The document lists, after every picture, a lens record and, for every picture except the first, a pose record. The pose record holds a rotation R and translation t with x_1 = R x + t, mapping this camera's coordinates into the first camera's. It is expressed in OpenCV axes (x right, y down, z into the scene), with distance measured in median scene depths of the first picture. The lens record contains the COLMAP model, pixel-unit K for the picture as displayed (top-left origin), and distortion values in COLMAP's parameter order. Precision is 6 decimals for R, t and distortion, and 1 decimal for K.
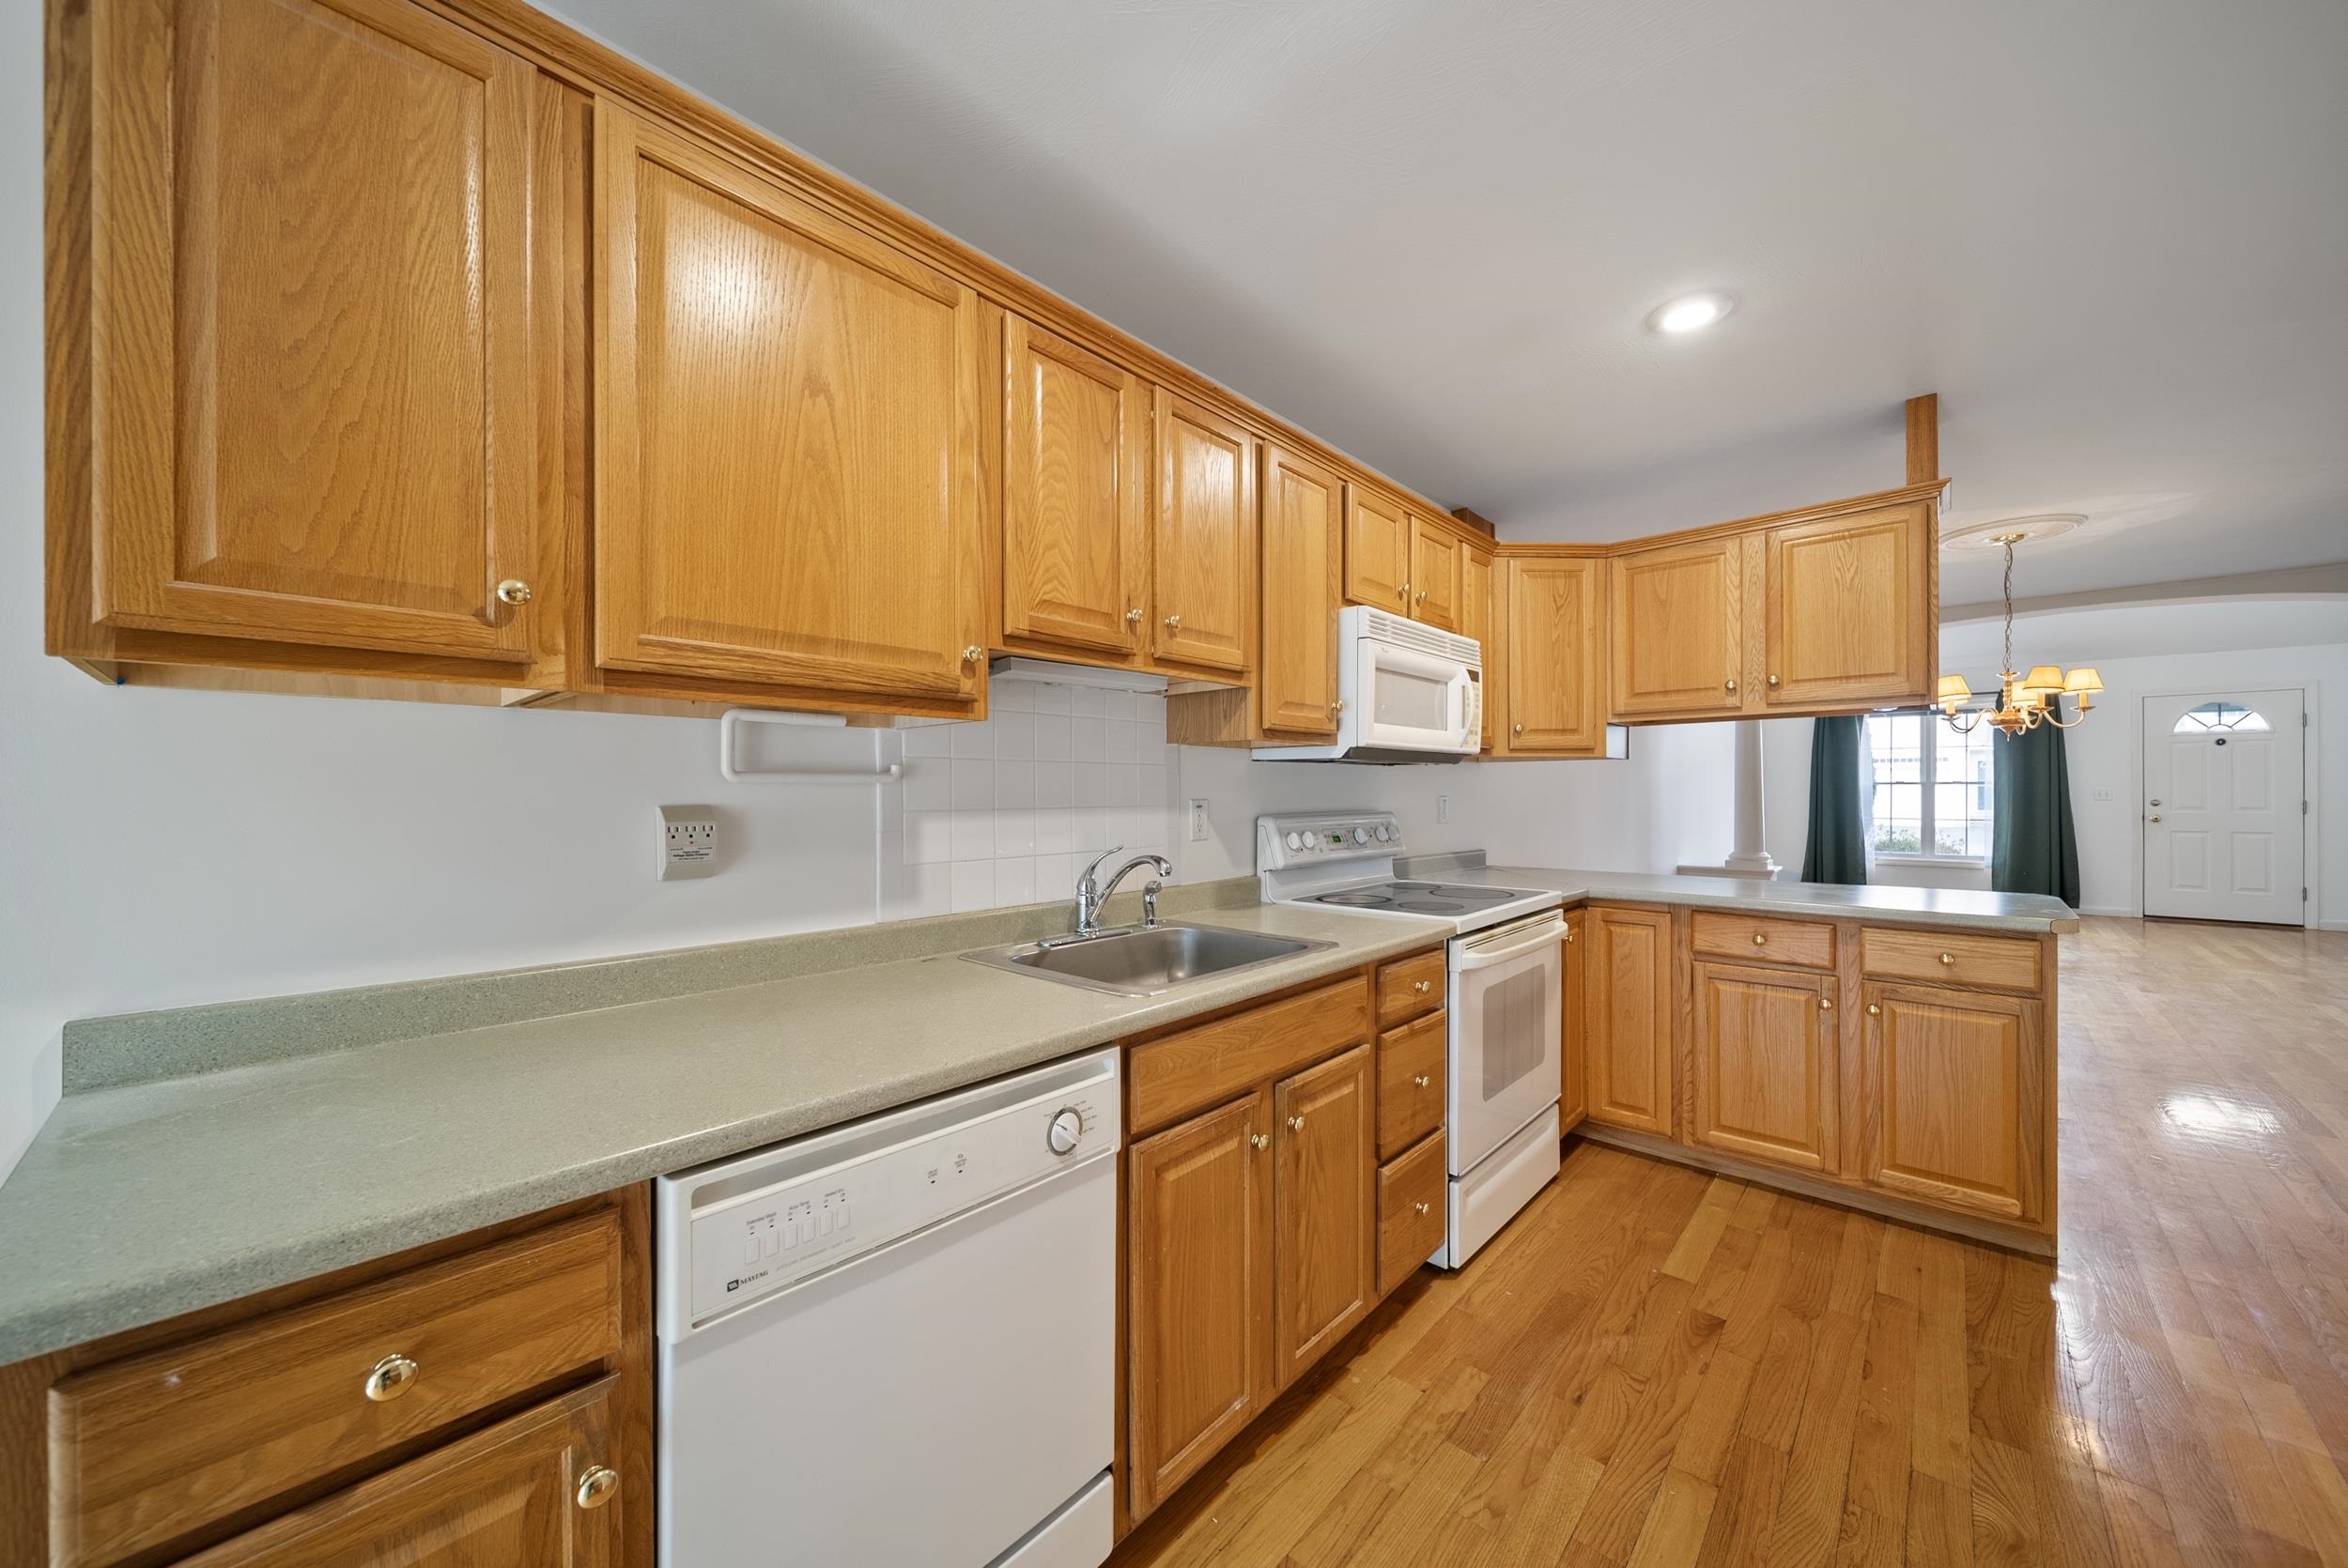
lens RADIAL K [[836.3, 0, 1180.1], [0, 836.3, 794.1], [0, 0, 1]] dist [0.002736, -0.001867]
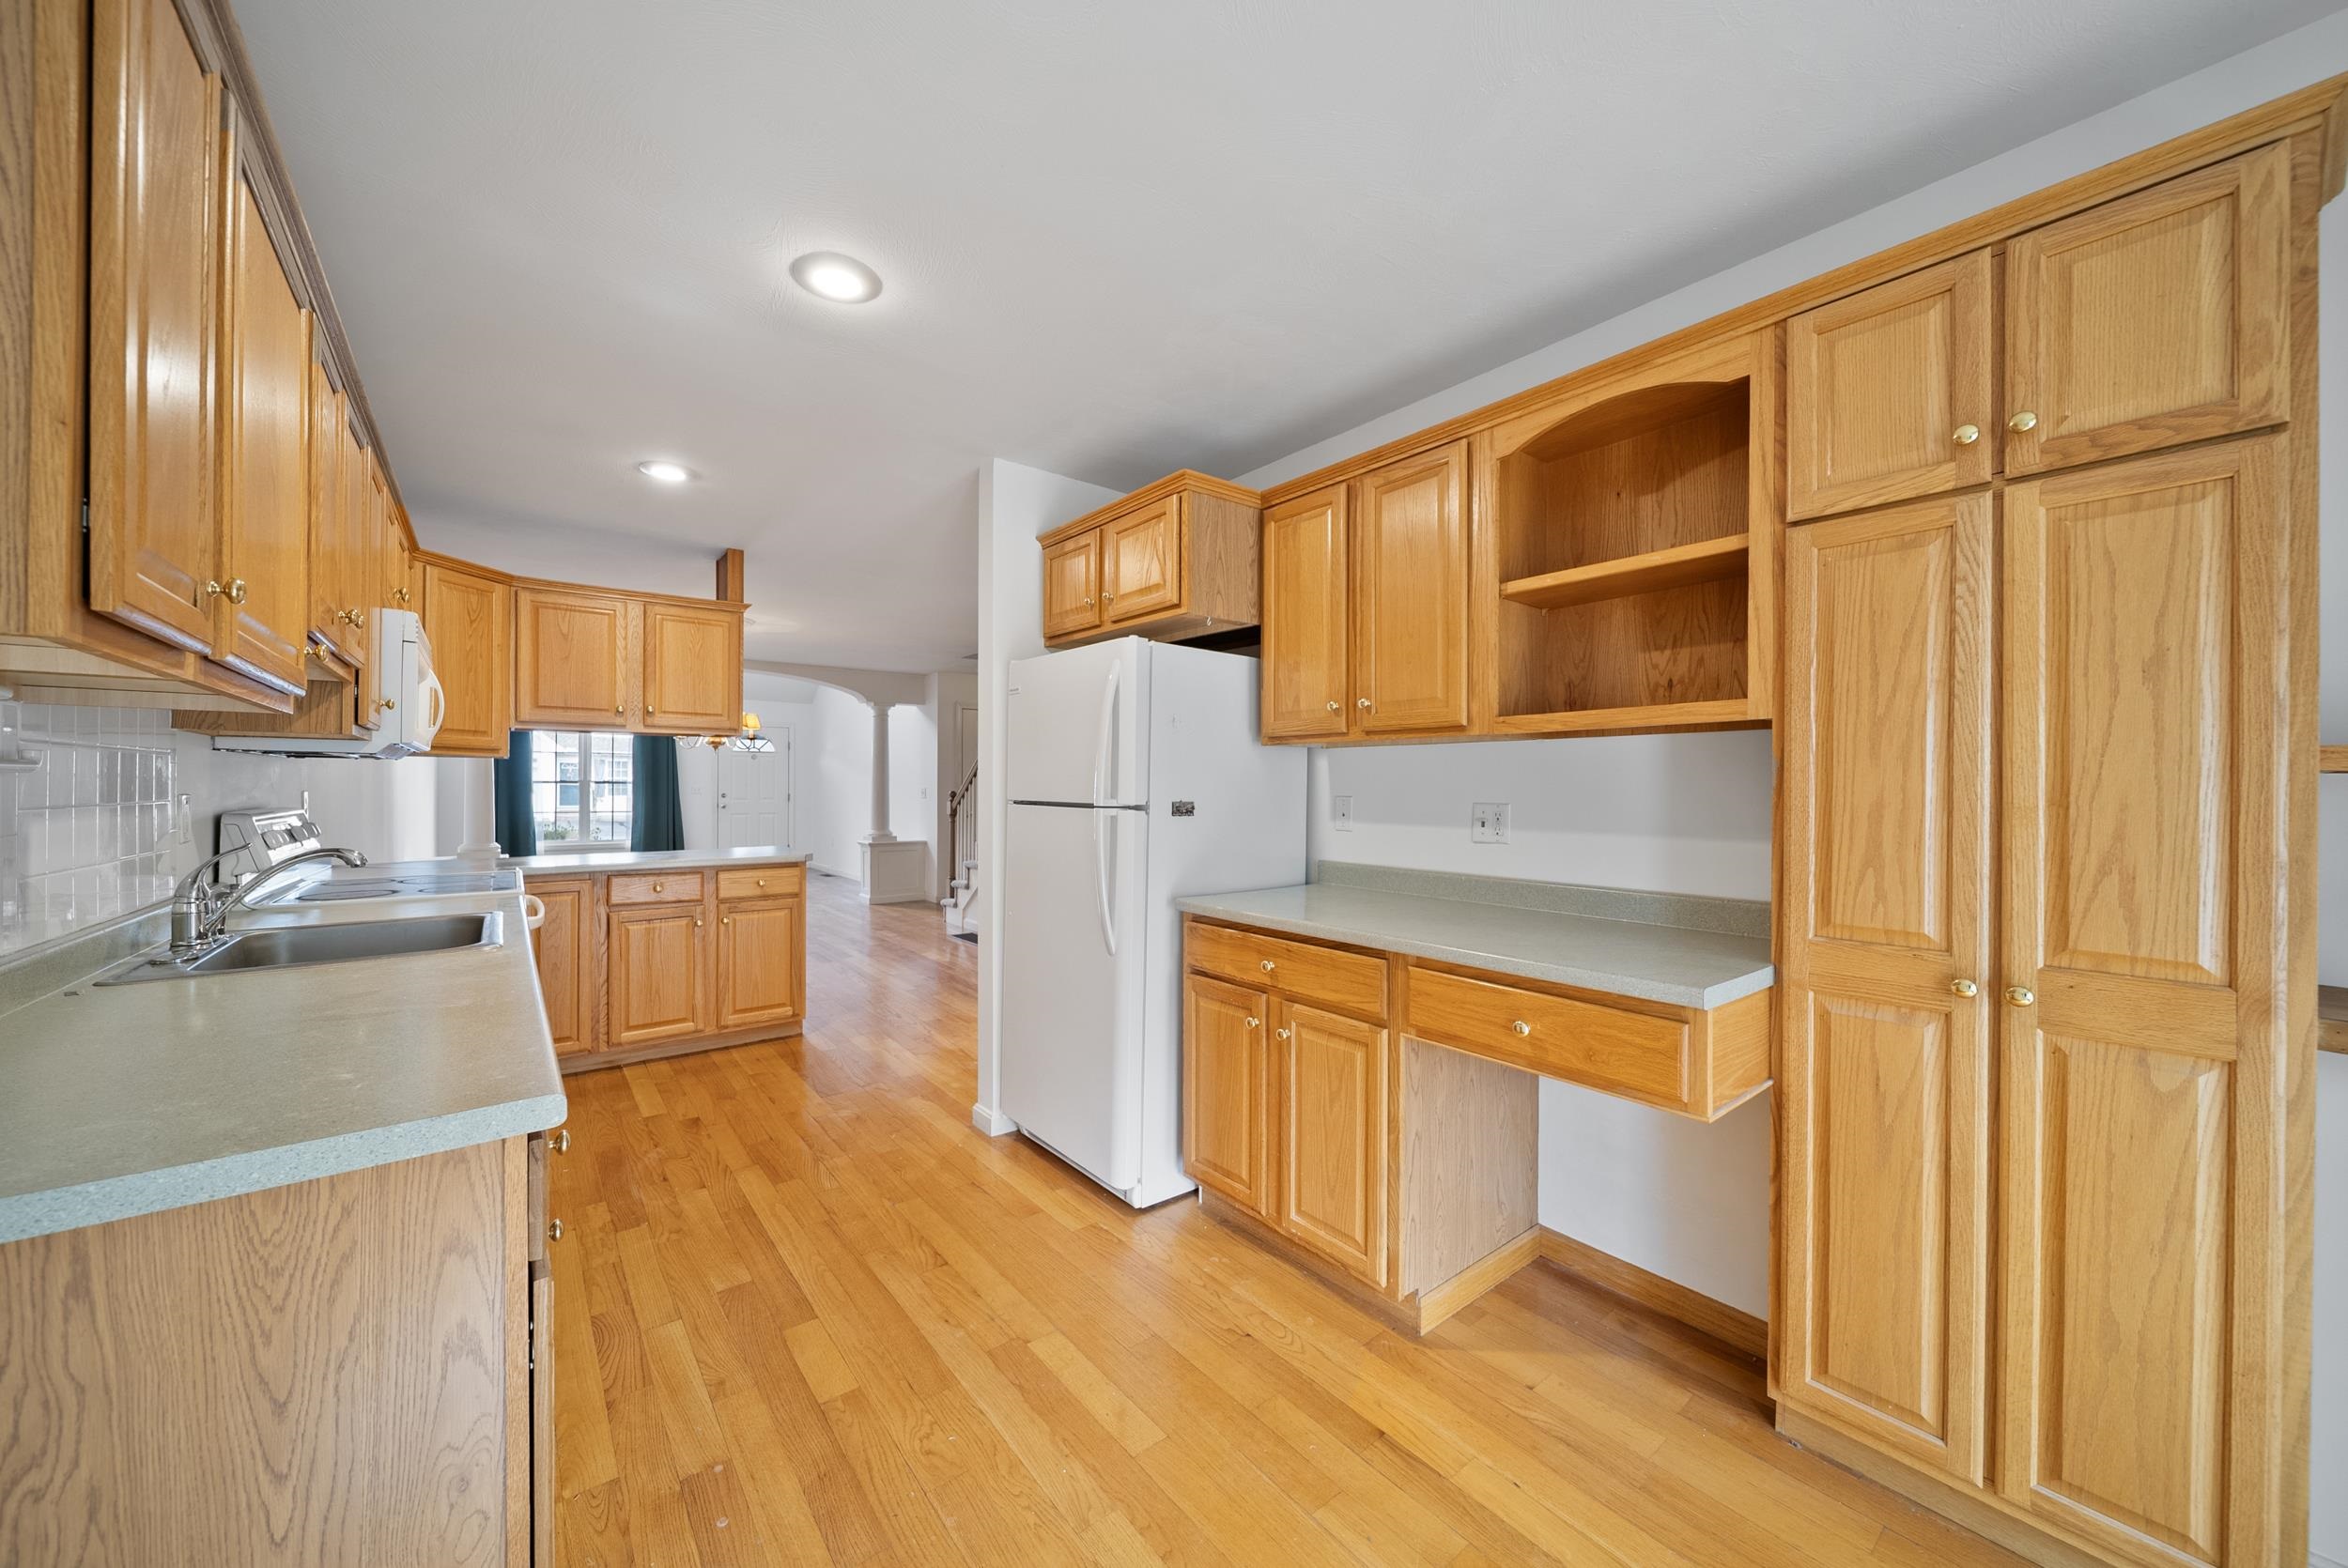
lens RADIAL K [[833.3, 0, 1176.6], [0, 833.3, 786.5], [0, 0, 1]] dist [0.002172, -0.002003]
pose [[0.150551, 0.004817, 0.988590, -0.659550], [-0.001012, 0.999988, -0.004718, 0.001576], [-0.988602, -0.000290, 0.150554, -0.121934]]
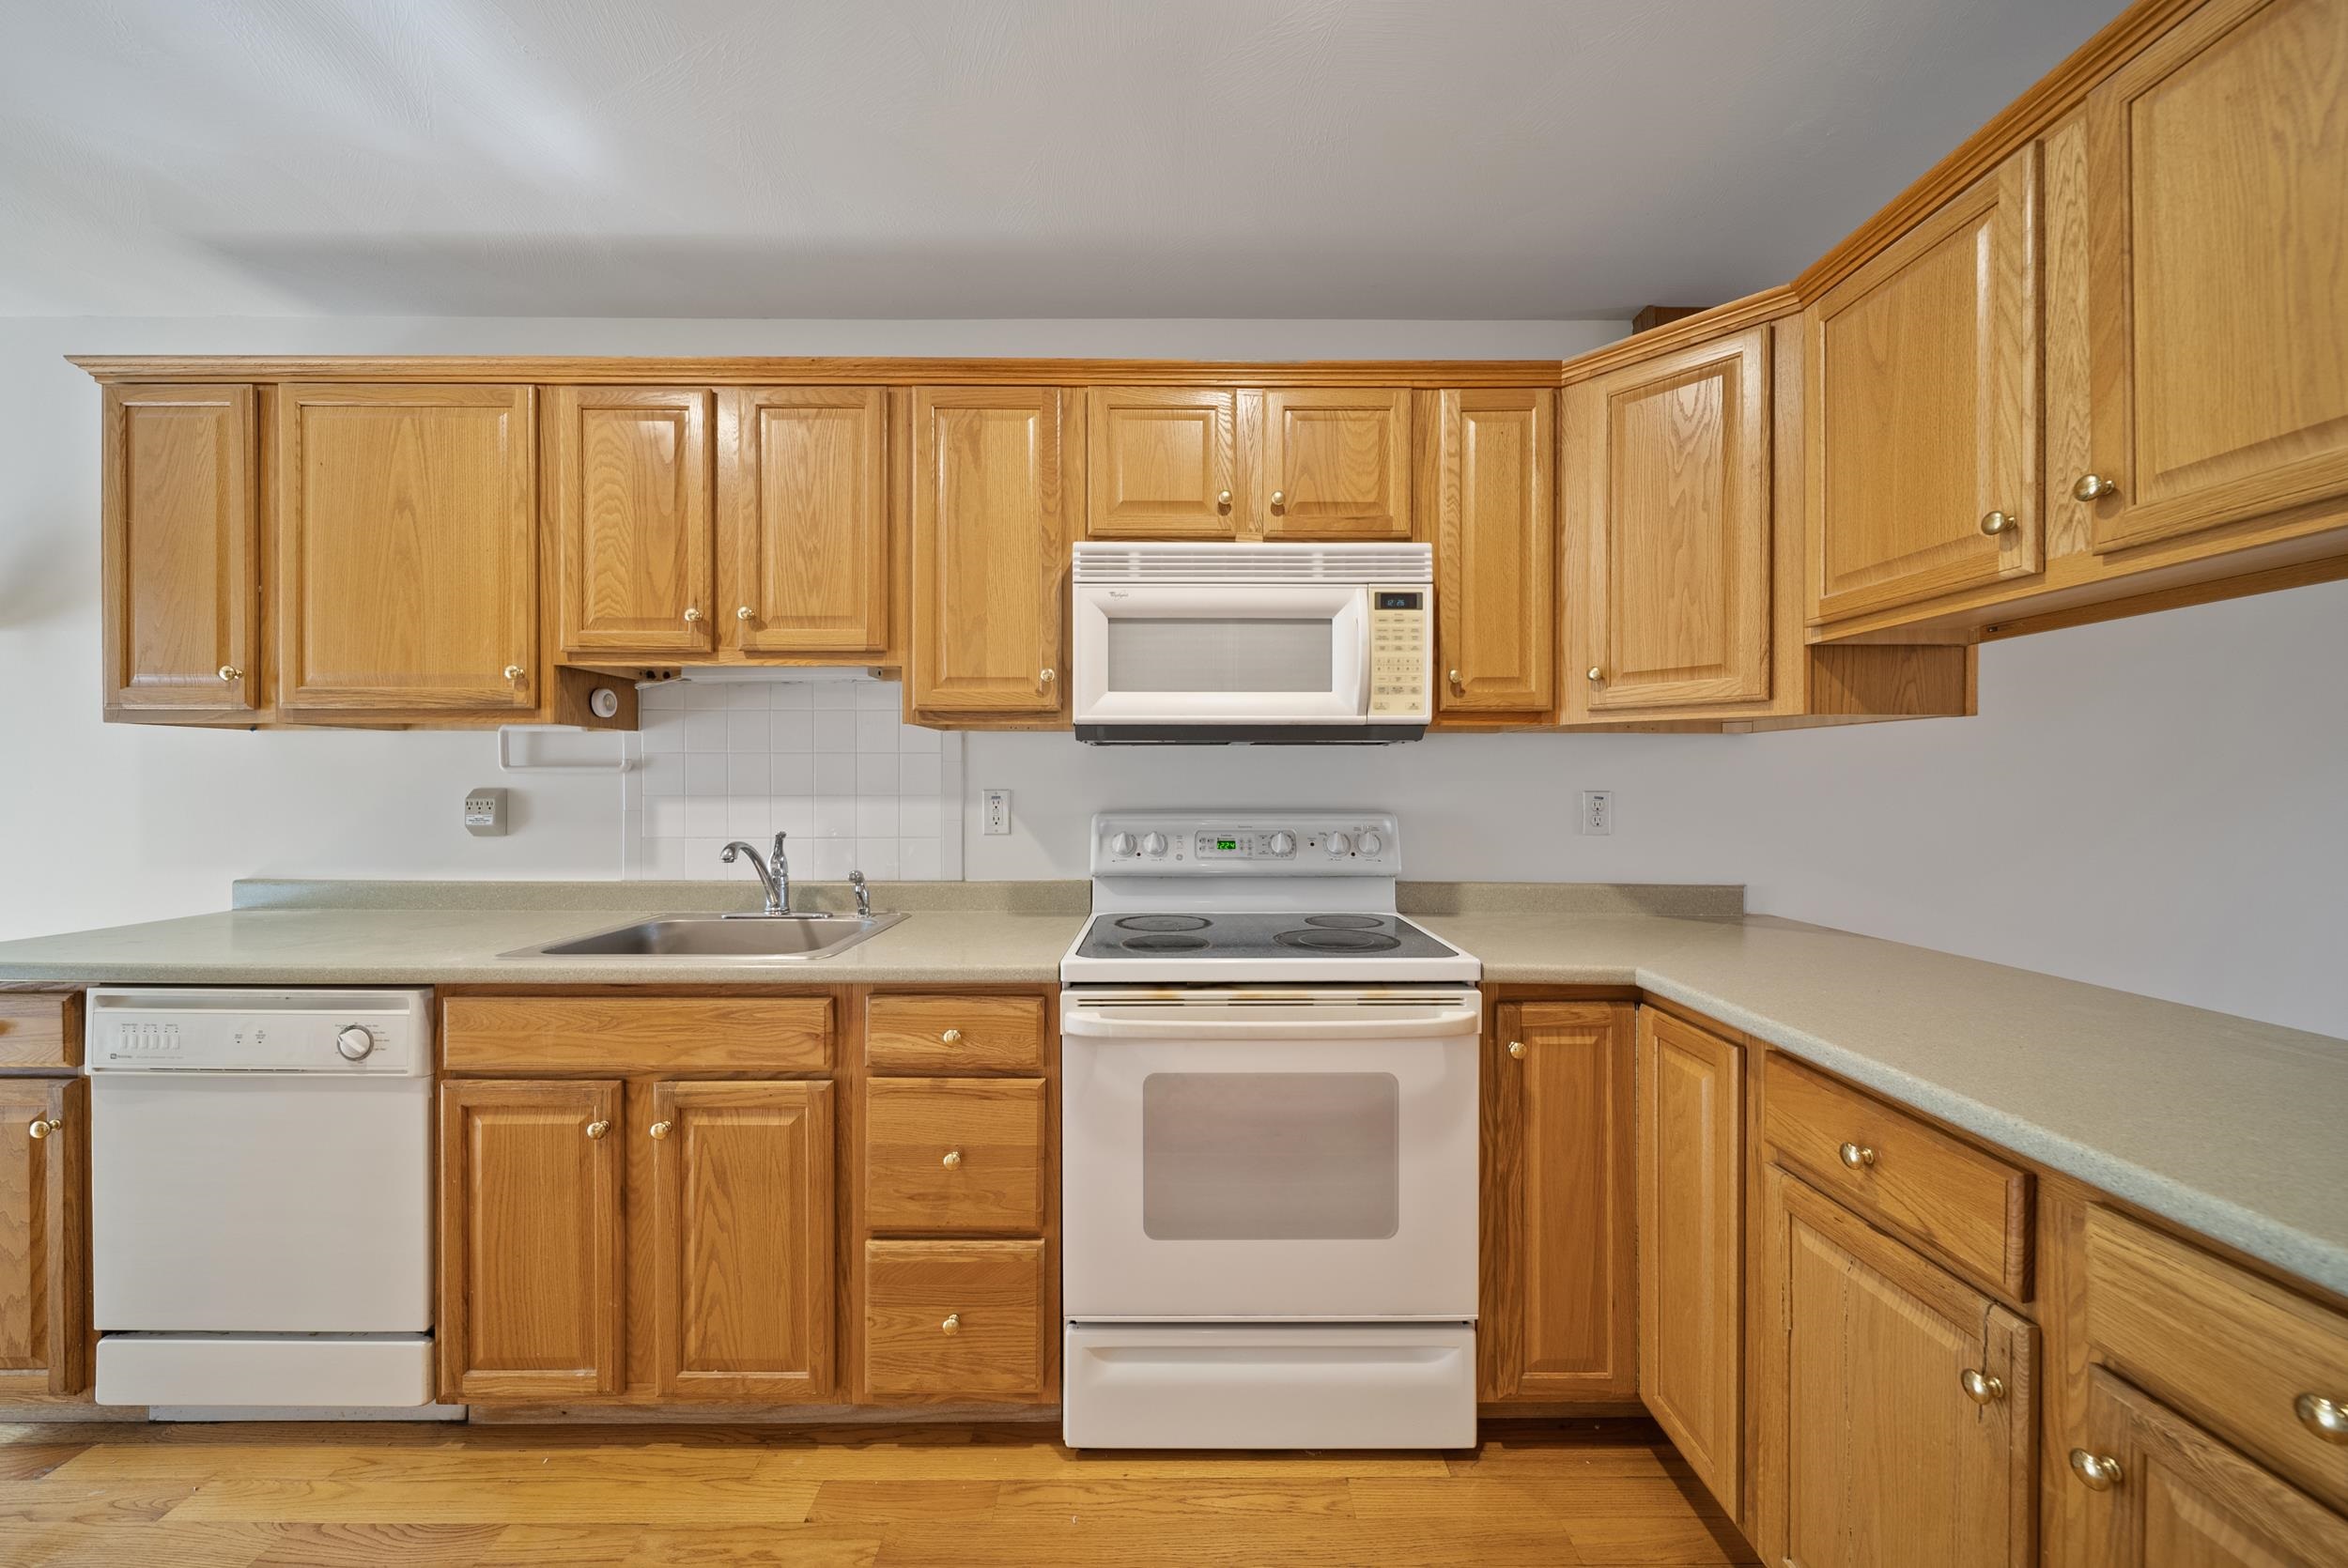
lens RADIAL K [[833.3, 0, 1176.6], [0, 833.3, 786.5], [0, 0, 1]] dist [0.002172, -0.002003]
pose [[0.678653, 0.008677, -0.734408, 0.826250], [-0.005983, 0.999962, 0.006286, -0.003970], [0.734435, 0.000128, 0.678679, 0.526435]]
